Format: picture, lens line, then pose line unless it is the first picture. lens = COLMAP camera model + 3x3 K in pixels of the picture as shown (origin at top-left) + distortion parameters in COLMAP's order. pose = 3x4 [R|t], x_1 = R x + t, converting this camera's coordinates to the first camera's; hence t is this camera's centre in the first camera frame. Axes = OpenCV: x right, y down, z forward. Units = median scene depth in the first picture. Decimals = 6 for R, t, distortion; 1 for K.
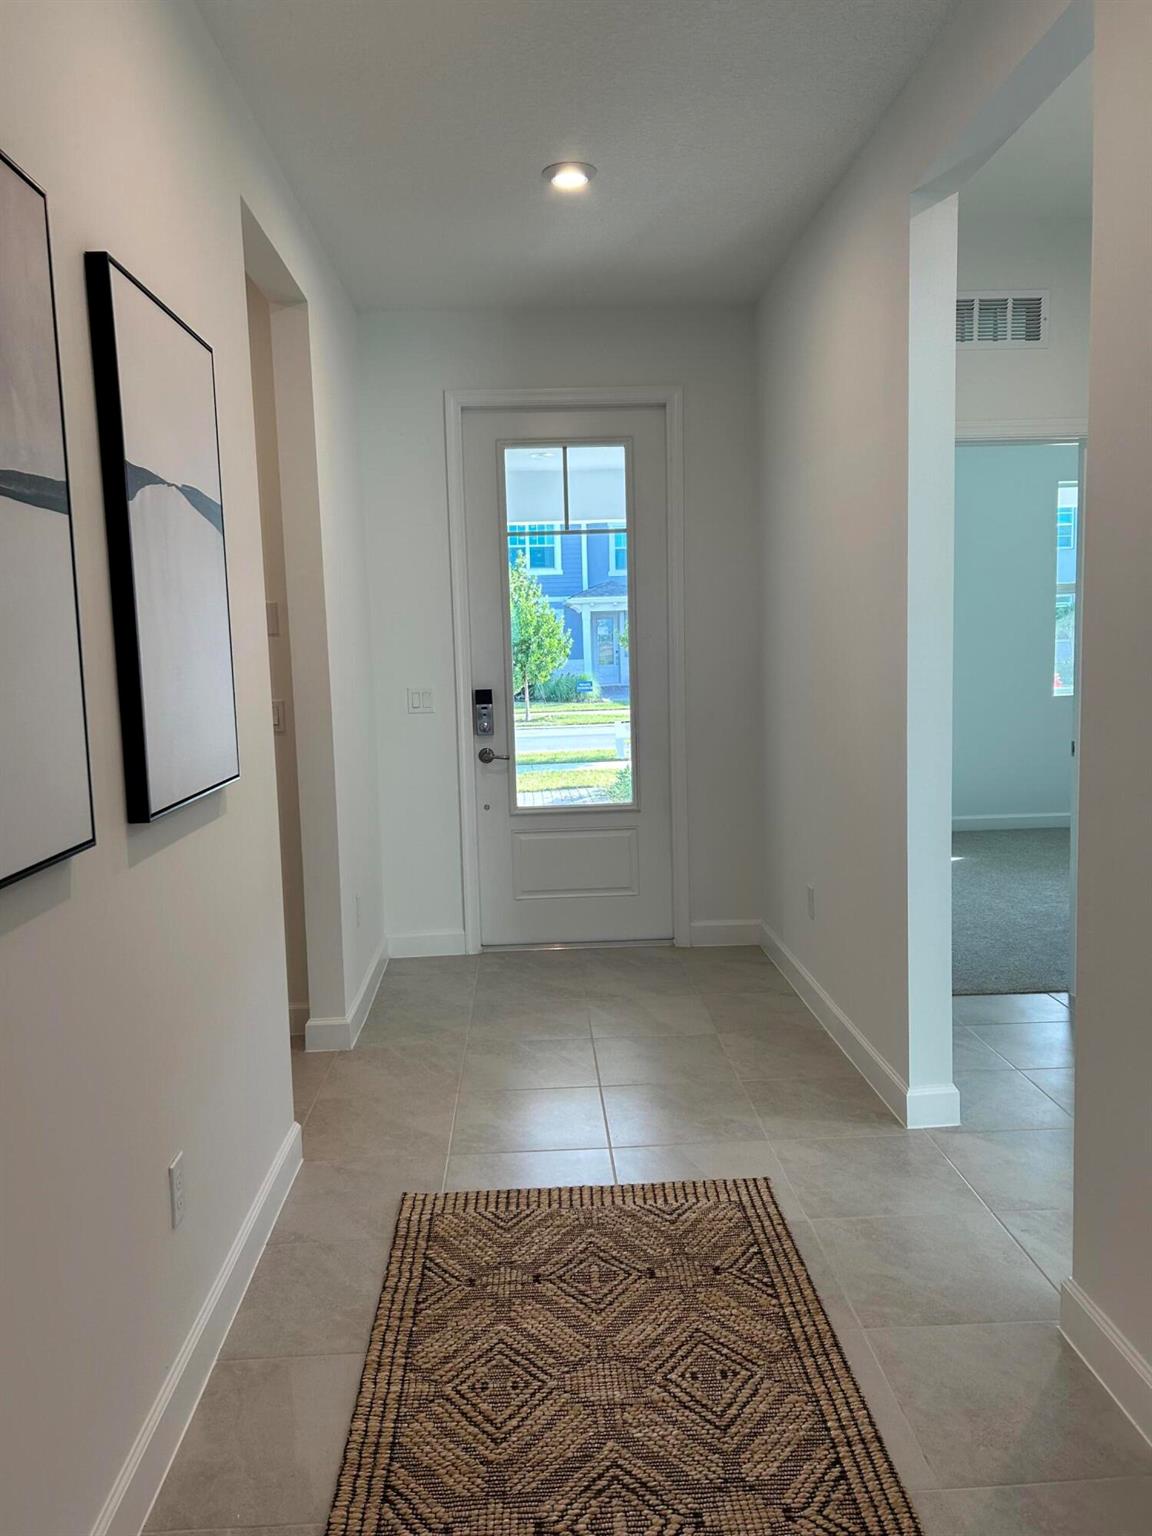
lens RADIAL K [[1145.6, 0, 572.1], [0, 1145.6, 764.0], [0, 0, 1]] dist [0.001182, -0.002147]
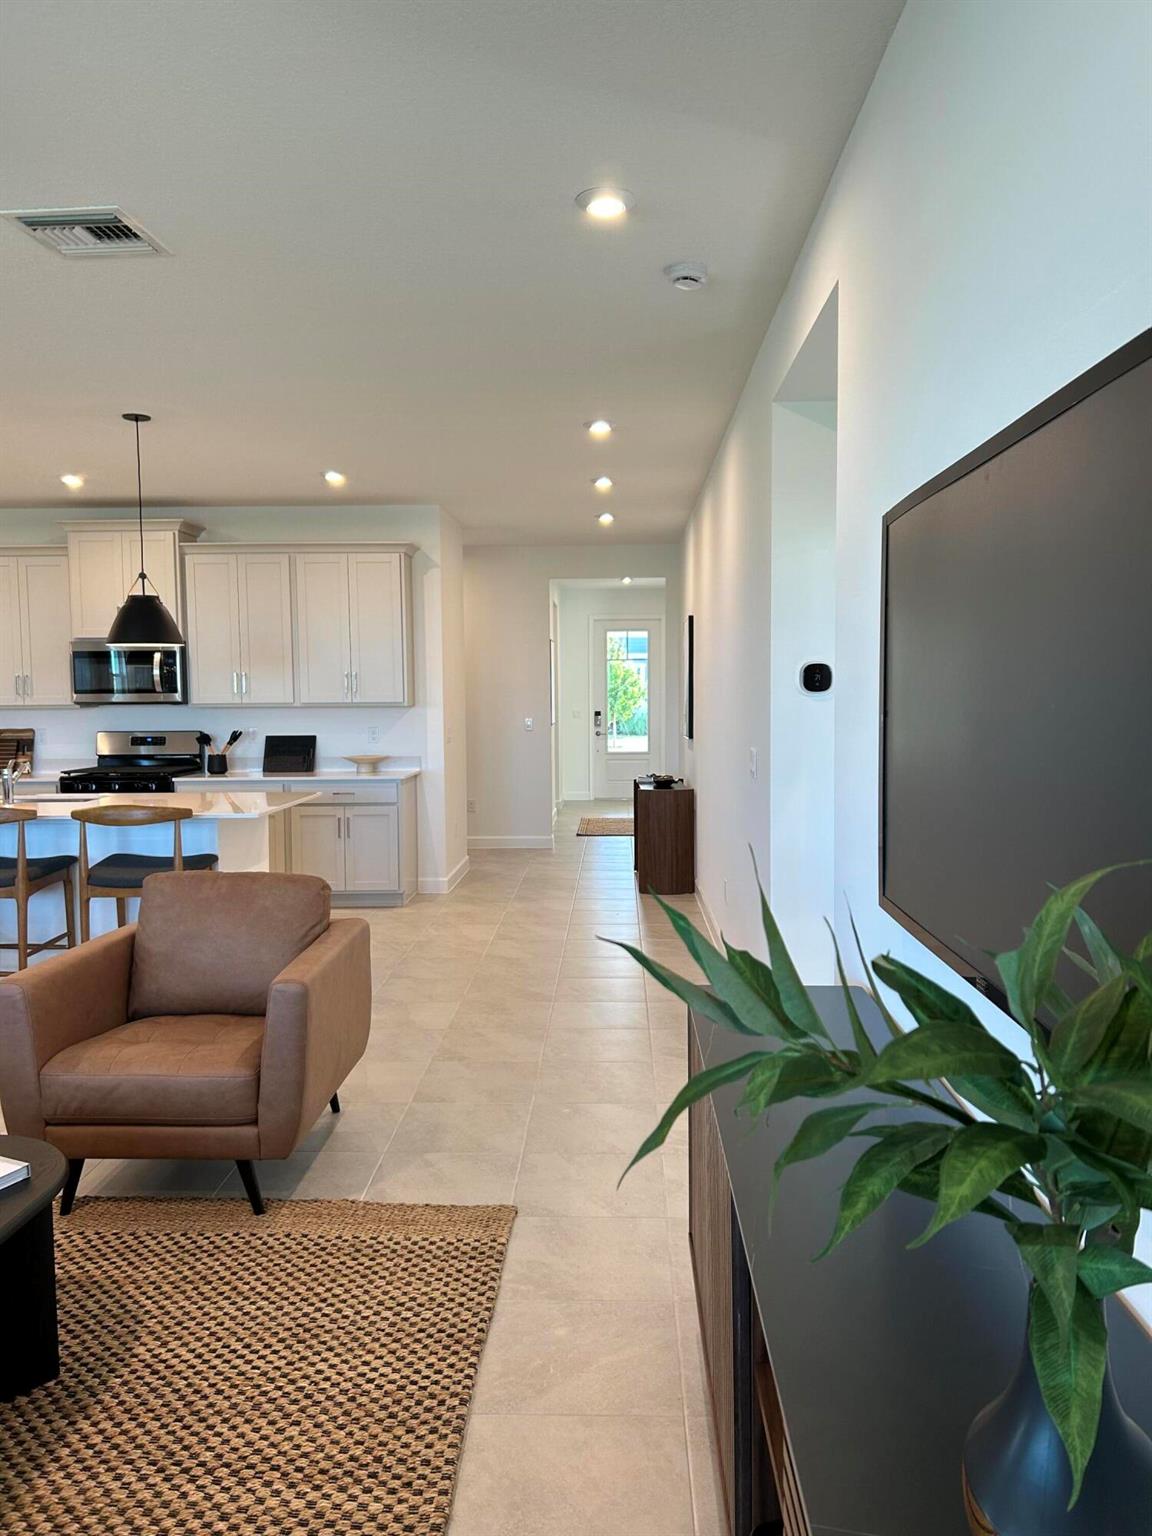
lens RADIAL K [[1145.6, 0, 572.1], [0, 1145.6, 764.0], [0, 0, 1]] dist [0.001182, -0.002147]
pose [[0.996691, 0.026017, -0.077009, 0.021122], [-0.028931, 0.998898, -0.036960, 0.044695], [0.075963, 0.039066, 0.996345, -0.472391]]
